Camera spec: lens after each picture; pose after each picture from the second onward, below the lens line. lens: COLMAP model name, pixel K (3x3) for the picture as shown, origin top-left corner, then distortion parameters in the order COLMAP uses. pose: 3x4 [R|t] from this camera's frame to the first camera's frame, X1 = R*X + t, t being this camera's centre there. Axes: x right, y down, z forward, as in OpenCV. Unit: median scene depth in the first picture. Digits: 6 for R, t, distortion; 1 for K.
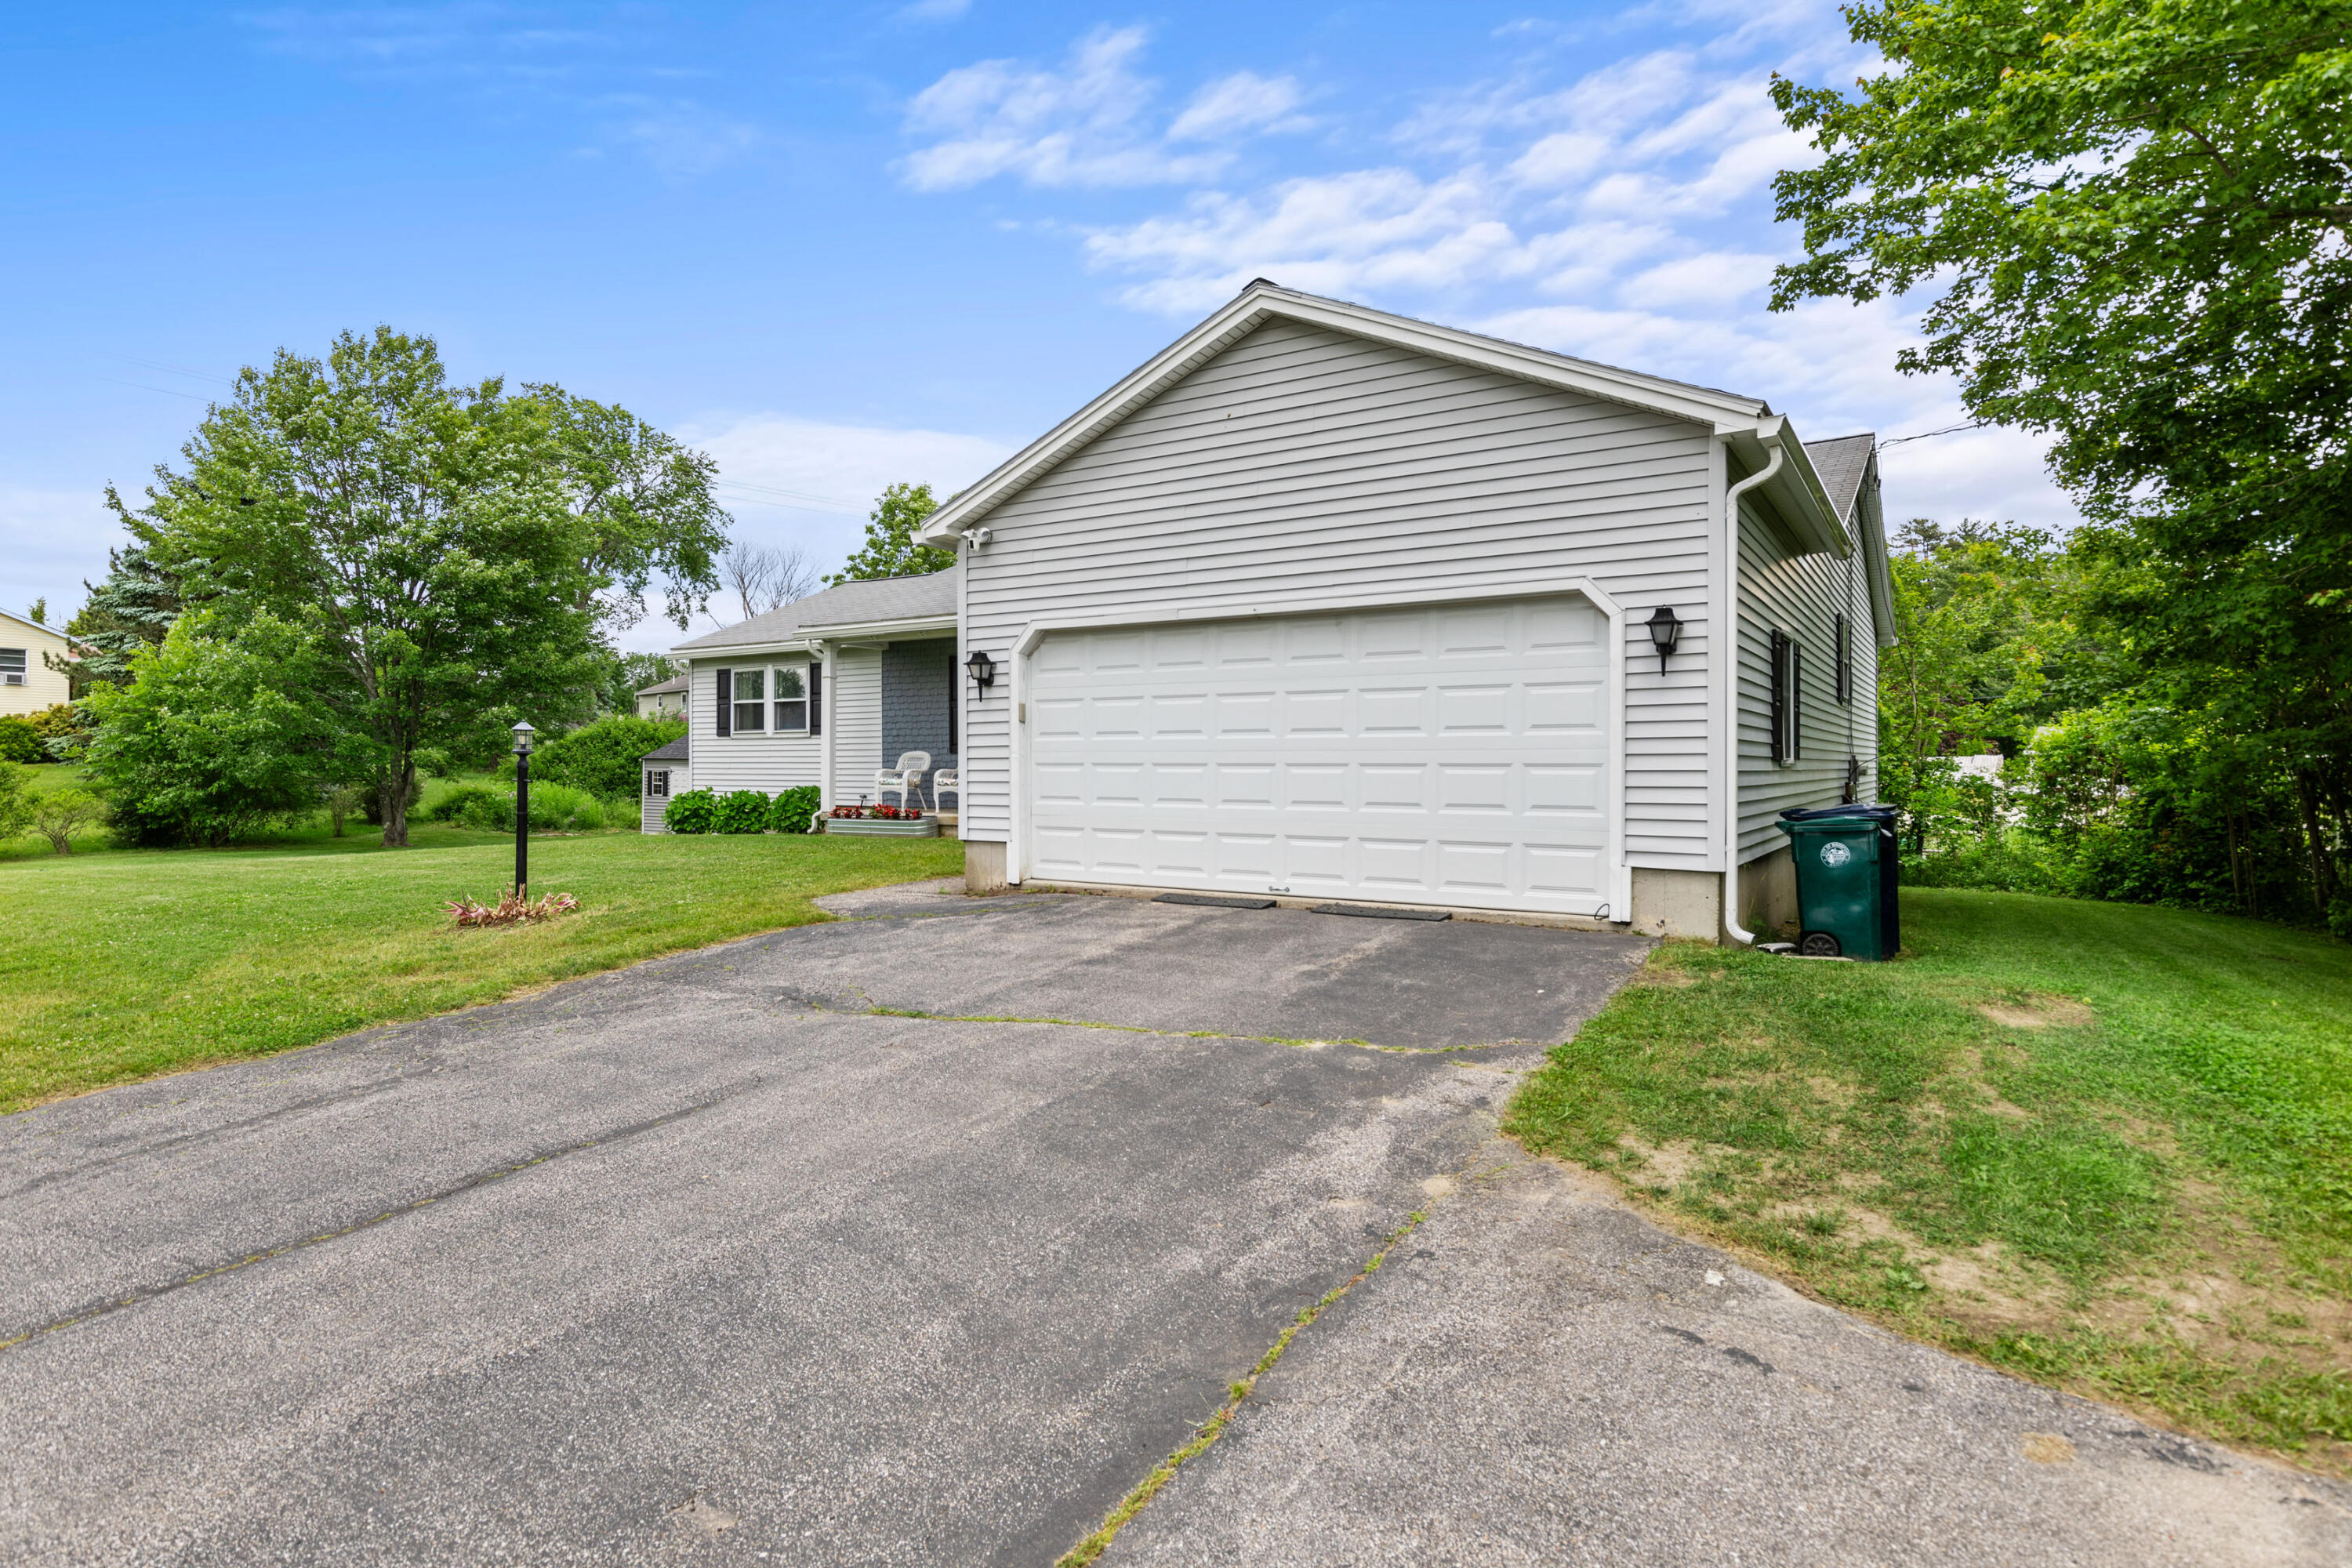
lens RADIAL K [[1303.8, 0, 1172.3], [0, 1303.8, 759.1], [0, 0, 1]] dist [-0.014738, -0.000194]
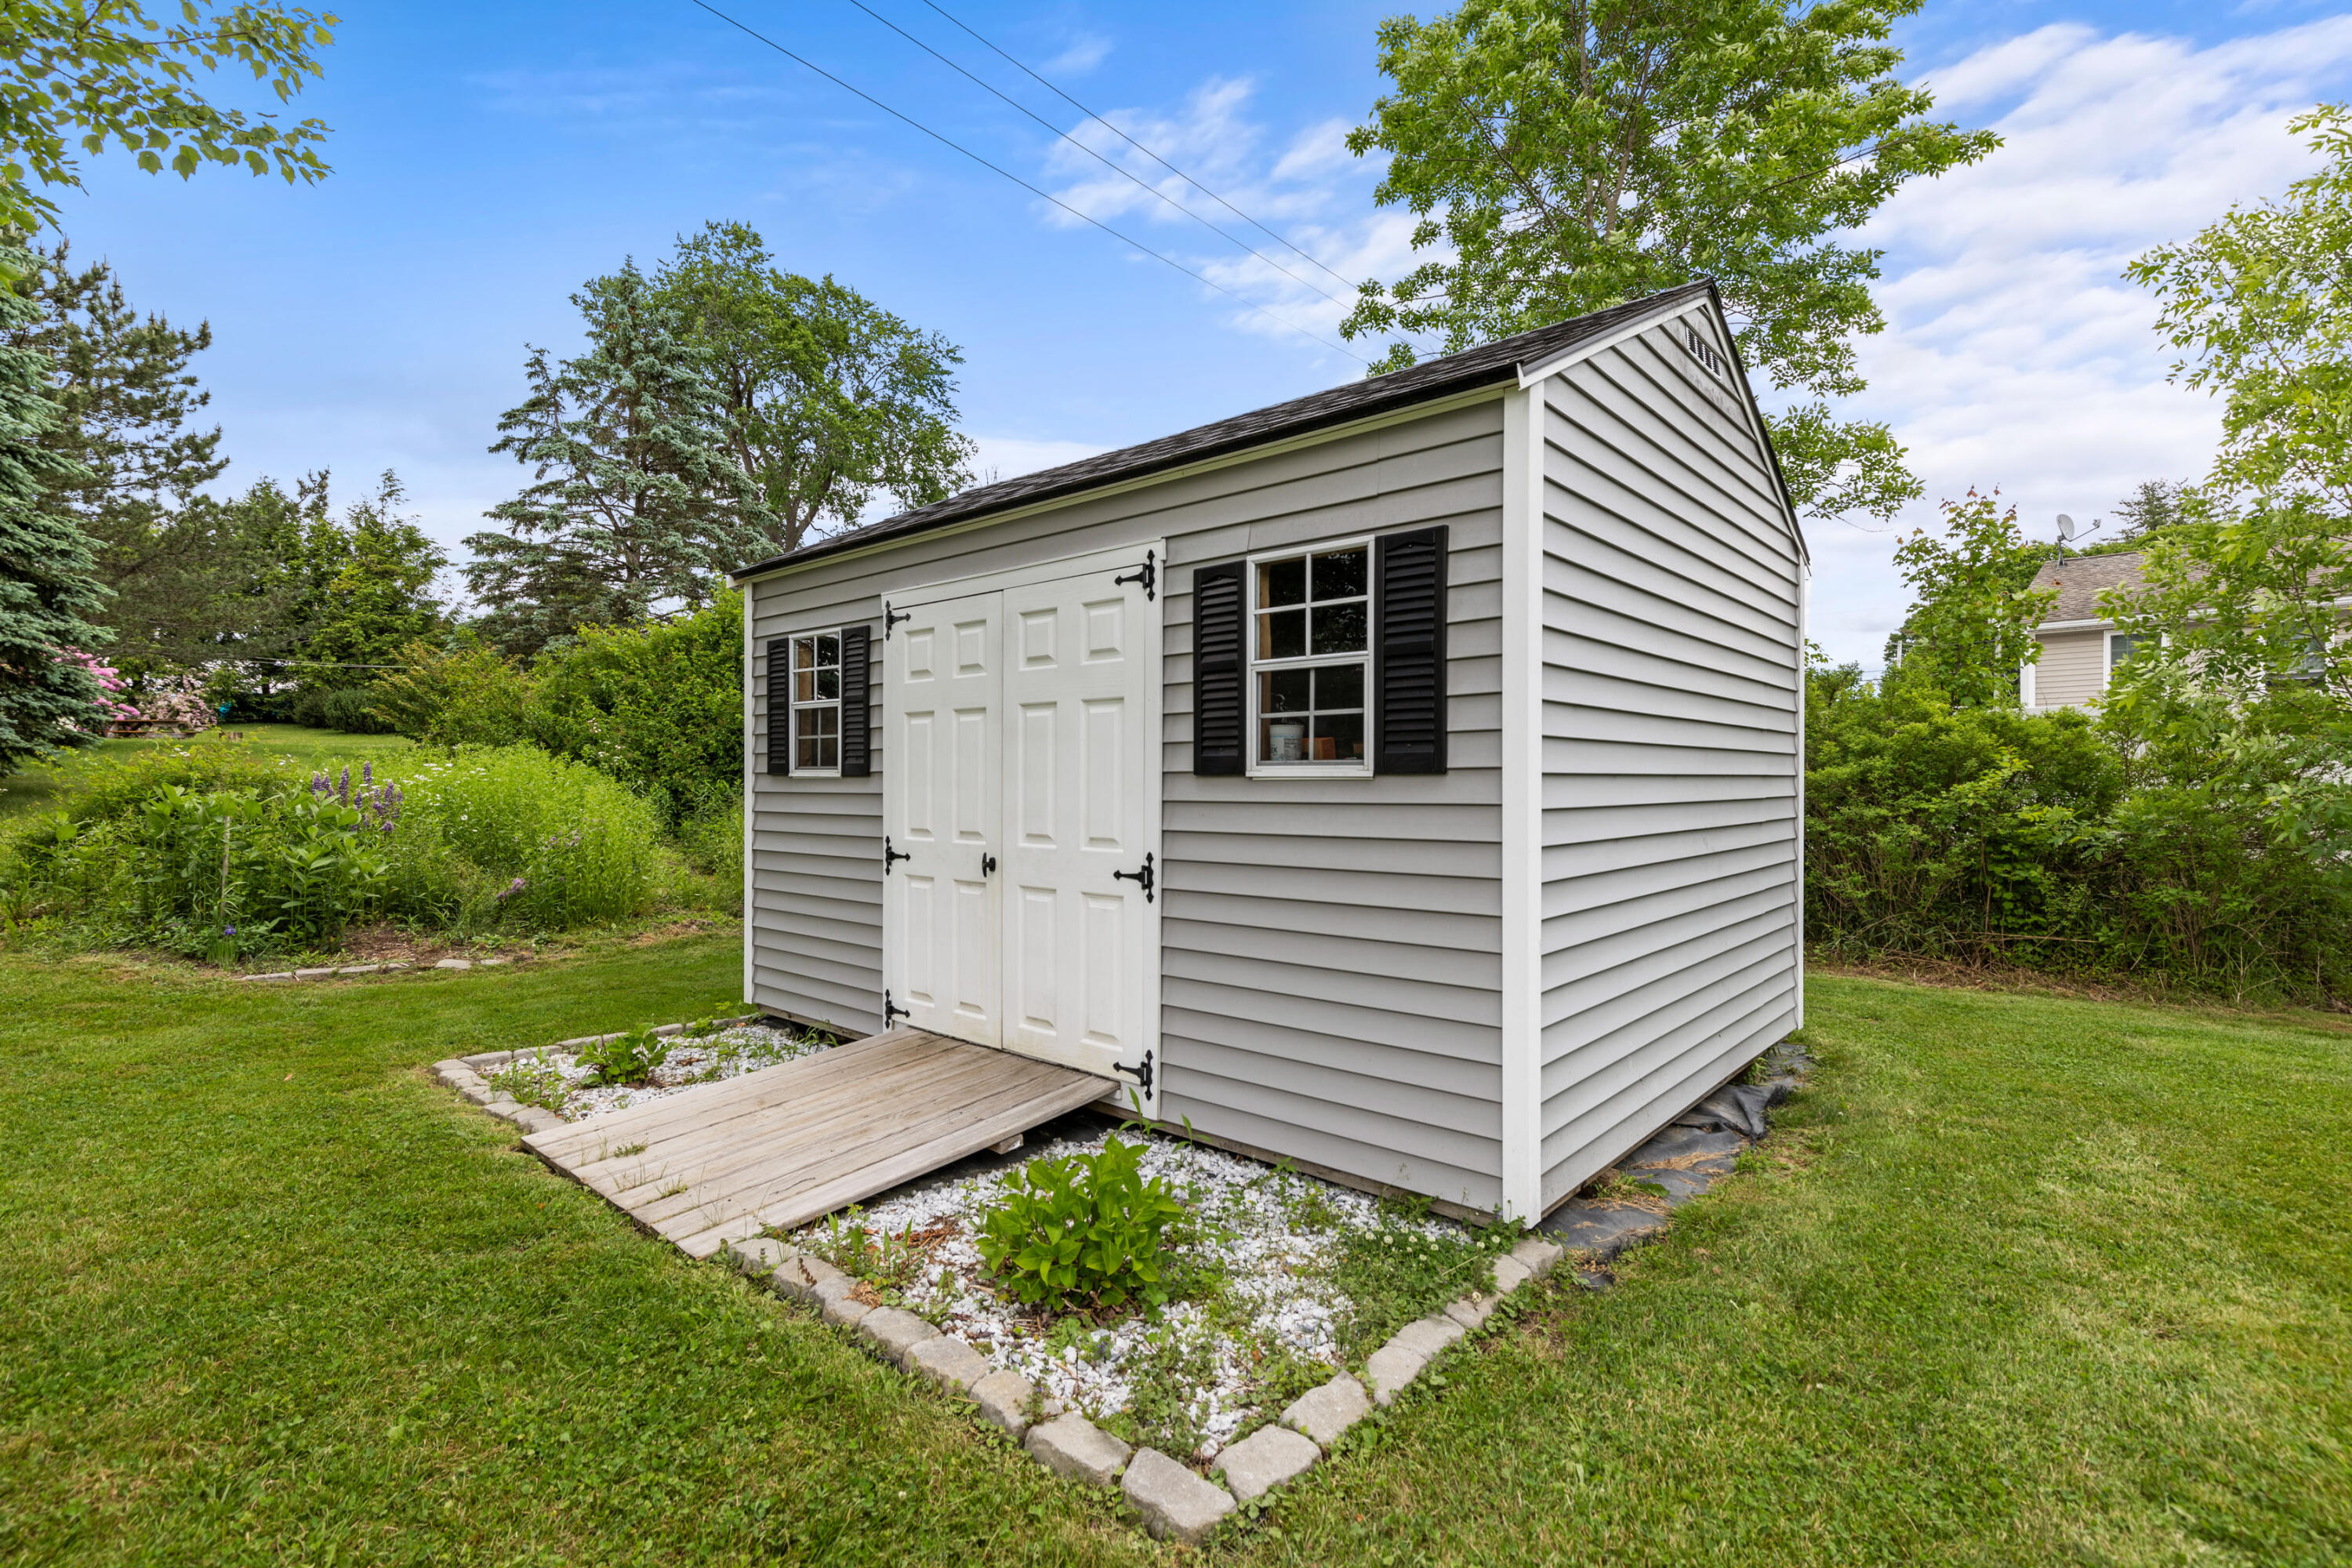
lens RADIAL K [[1068.9, 0, 1183.8], [0, 1068.9, 779.2], [0, 0, 1]] dist [0.014293, -0.007303]
pose [[0.993919, -0.001665, -0.110098, -0.611035], [0.001736, 0.999998, 0.000548, 0.052185], [0.110097, -0.000736, 0.993921, 1.591634]]
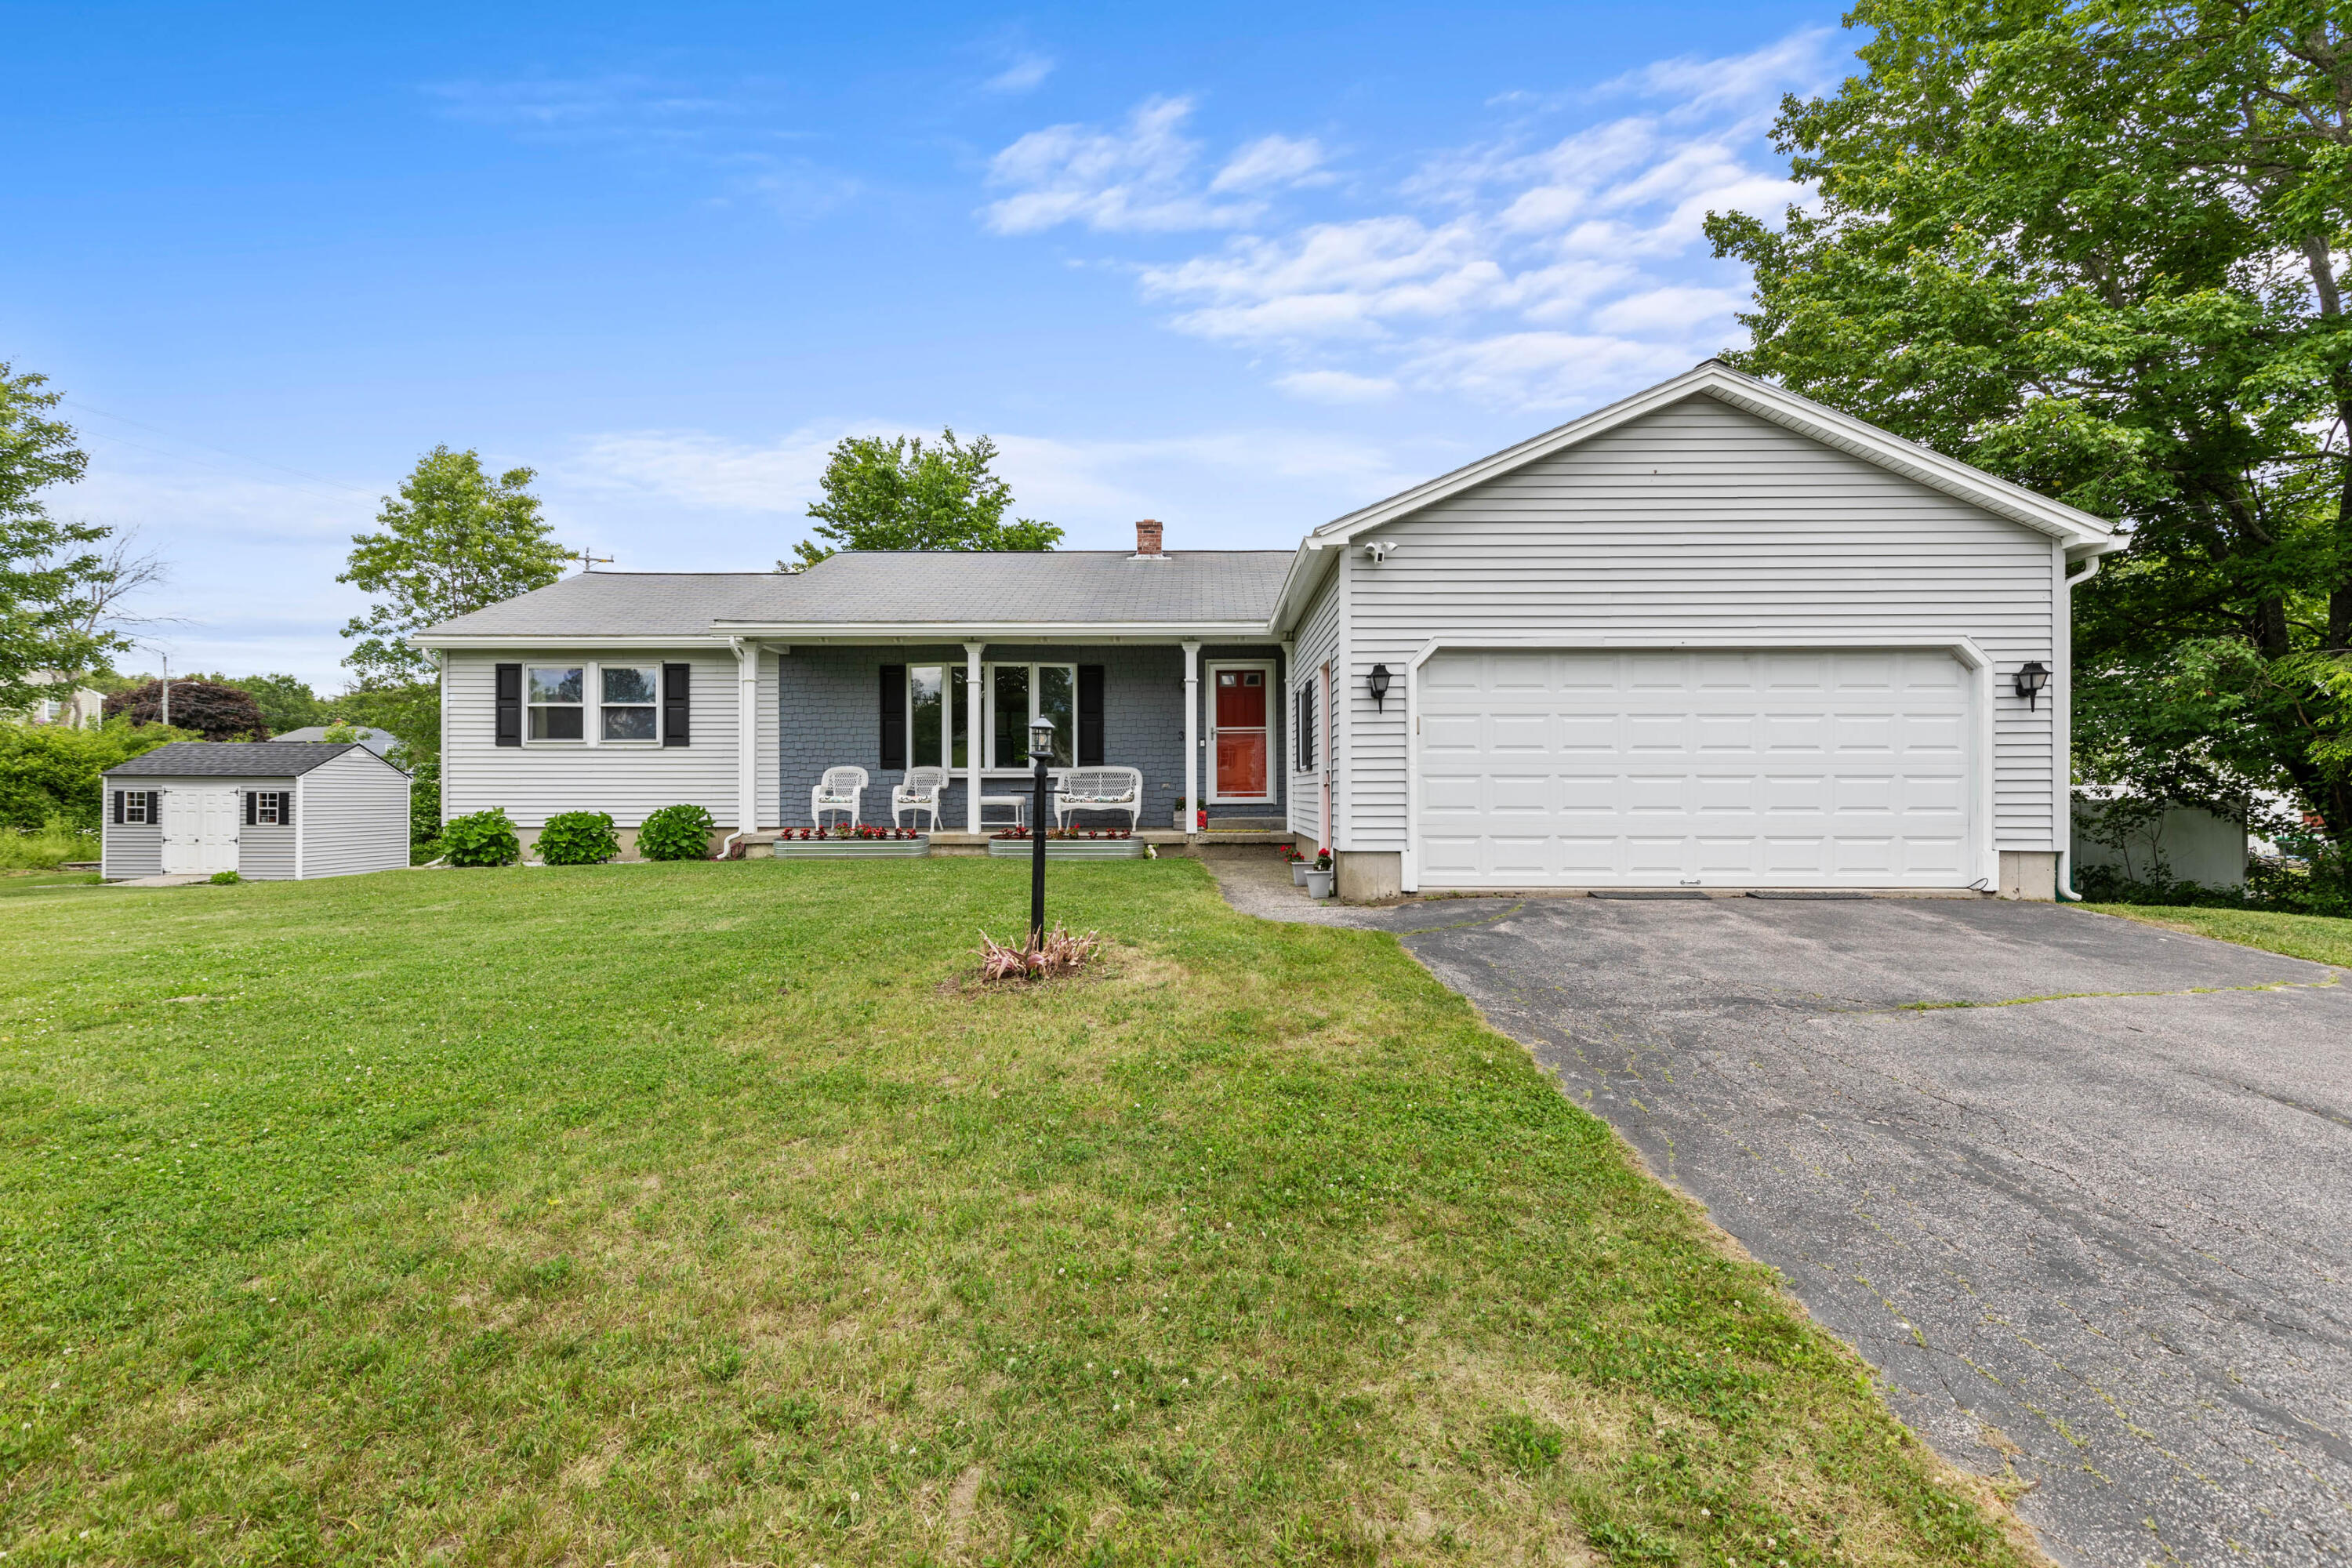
lens RADIAL K [[1068.9, 0, 1183.8], [0, 1068.9, 779.2], [0, 0, 1]] dist [0.014293, -0.007303]
pose [[0.829048, 0.003489, 0.559166, -0.439768], [-0.001678, 0.999992, -0.003751, 0.005927], [-0.559175, 0.002172, 0.829047, 0.239630]]
